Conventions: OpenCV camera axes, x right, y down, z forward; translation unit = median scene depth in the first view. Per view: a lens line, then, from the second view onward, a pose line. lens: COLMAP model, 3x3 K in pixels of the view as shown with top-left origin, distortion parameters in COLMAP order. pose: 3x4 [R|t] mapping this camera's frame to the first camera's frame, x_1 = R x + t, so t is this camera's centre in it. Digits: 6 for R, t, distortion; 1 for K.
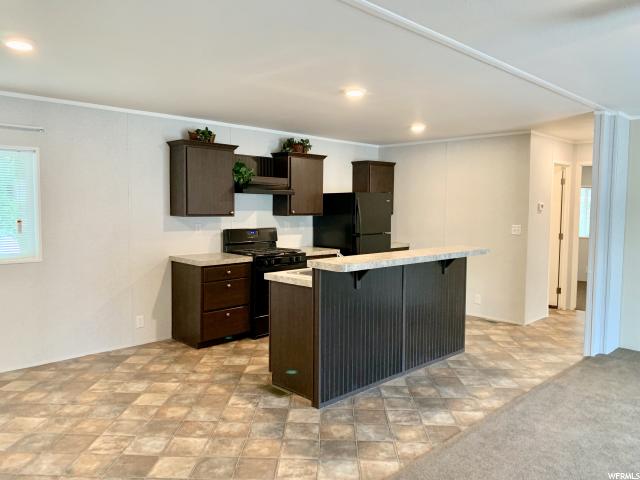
lens RADIAL K [[480.9, 0, 321.3], [0, 480.9, 238.8], [0, 0, 1]] dist [-0.011074, -0.004987]
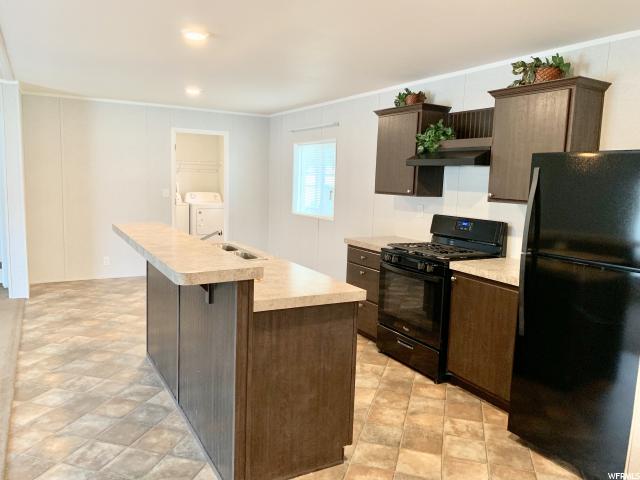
lens RADIAL K [[480.9, 0, 338.4], [0, 480.9, 246.8], [0, 0, 1]] dist [-0.011074, -0.004987]
pose [[-0.223214, 0.118683, -0.967517, 0.774361], [-0.093802, 0.985339, 0.142510, -0.081127], [0.970246, 0.122565, -0.208809, 1.328678]]
